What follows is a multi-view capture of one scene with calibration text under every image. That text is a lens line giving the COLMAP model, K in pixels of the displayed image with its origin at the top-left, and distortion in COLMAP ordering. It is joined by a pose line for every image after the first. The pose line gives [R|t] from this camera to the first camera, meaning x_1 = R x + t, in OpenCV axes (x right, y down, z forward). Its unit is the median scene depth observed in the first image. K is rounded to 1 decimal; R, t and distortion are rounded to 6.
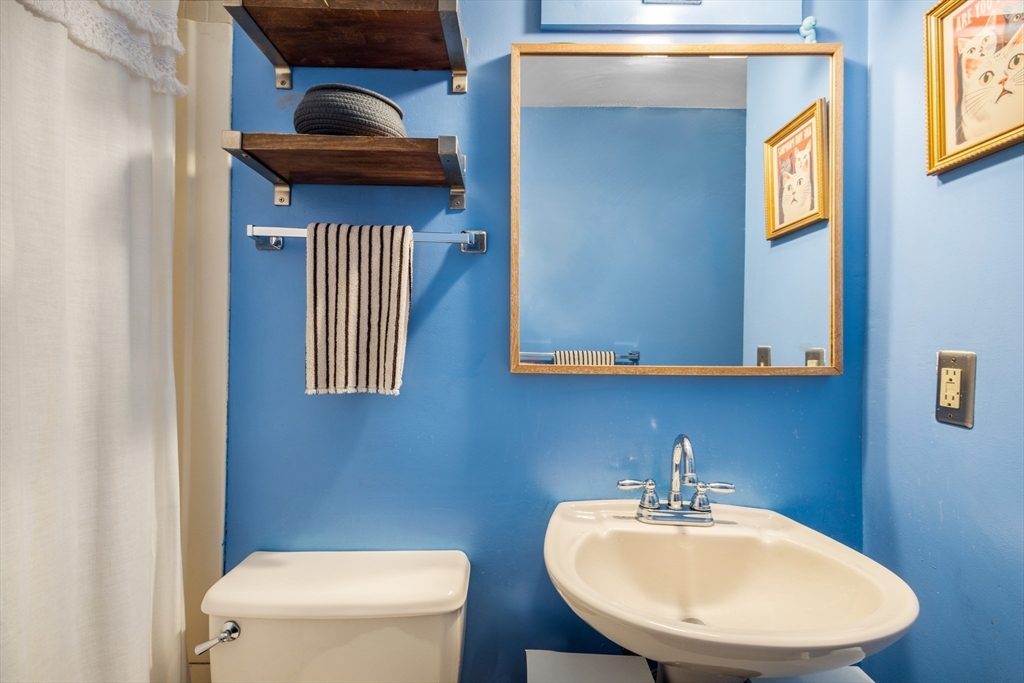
lens RADIAL K [[482.6, 0, 504.0], [0, 482.6, 343.9], [0, 0, 1]] dist [0.012206, -0.003460]
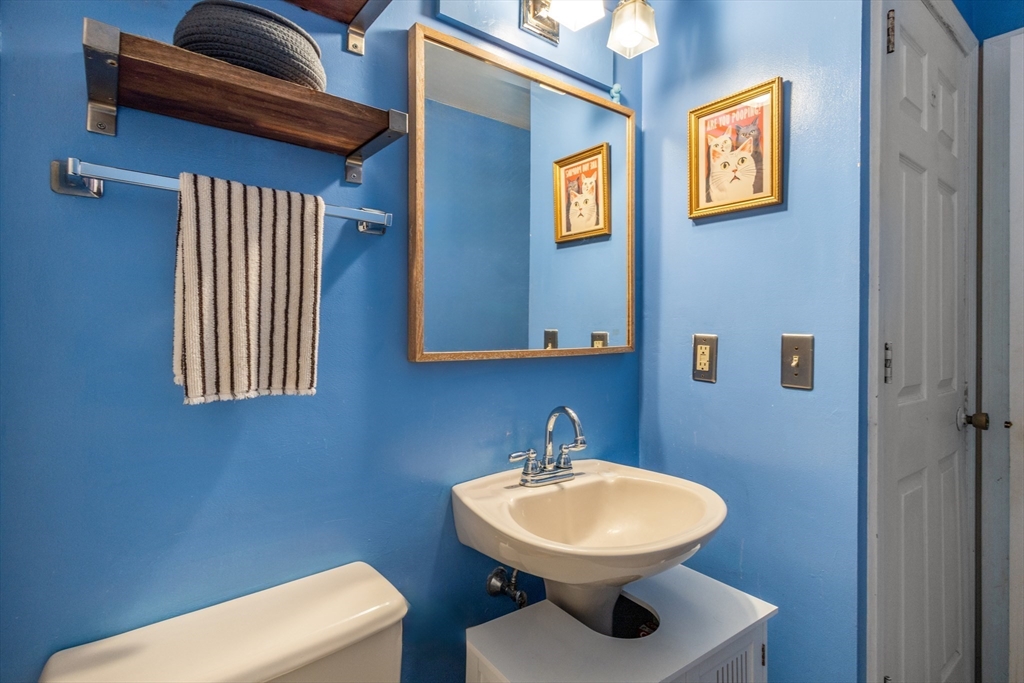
lens RADIAL K [[514.2, 0, 508.7], [0, 514.2, 328.4], [0, 0, 1]] dist [0.005371, -0.000240]
pose [[0.786361, -0.007976, 0.617715, -0.497717], [0.001907, 0.999943, 0.010483, -0.019273], [-0.617764, -0.007065, 0.786332, 0.074769]]
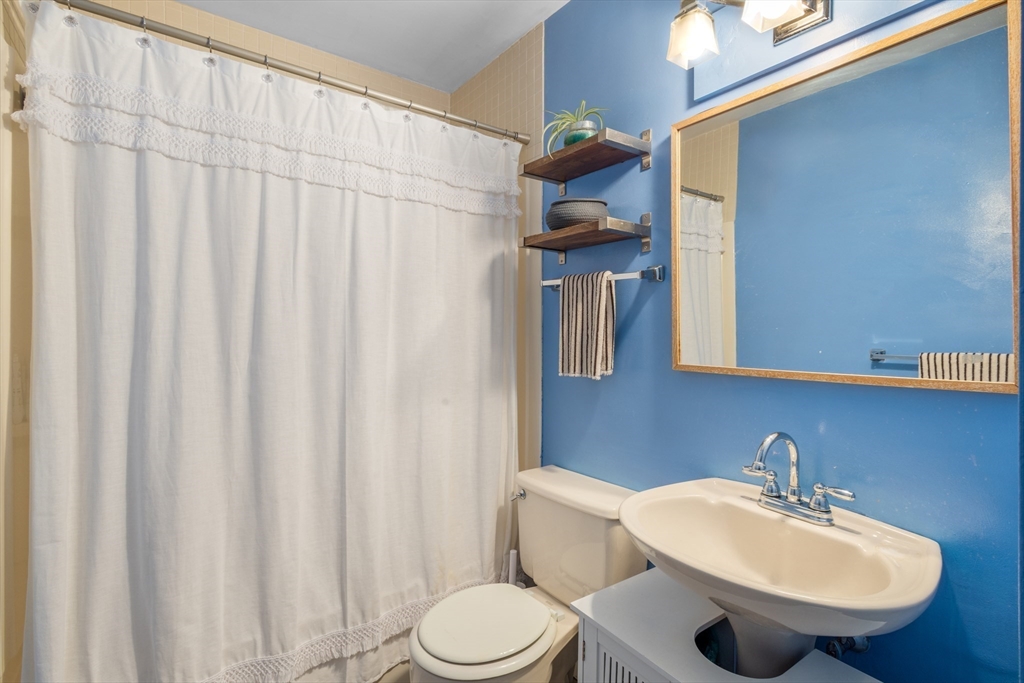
lens RADIAL K [[482.6, 0, 508.9], [0, 482.6, 335.6], [0, 0, 1]] dist [0.012206, -0.003460]
pose [[0.592251, -0.004113, -0.805743, 0.859773], [0.002058, 0.999991, -0.003592, -0.032683], [0.805751, 0.000469, 0.592255, -0.166332]]
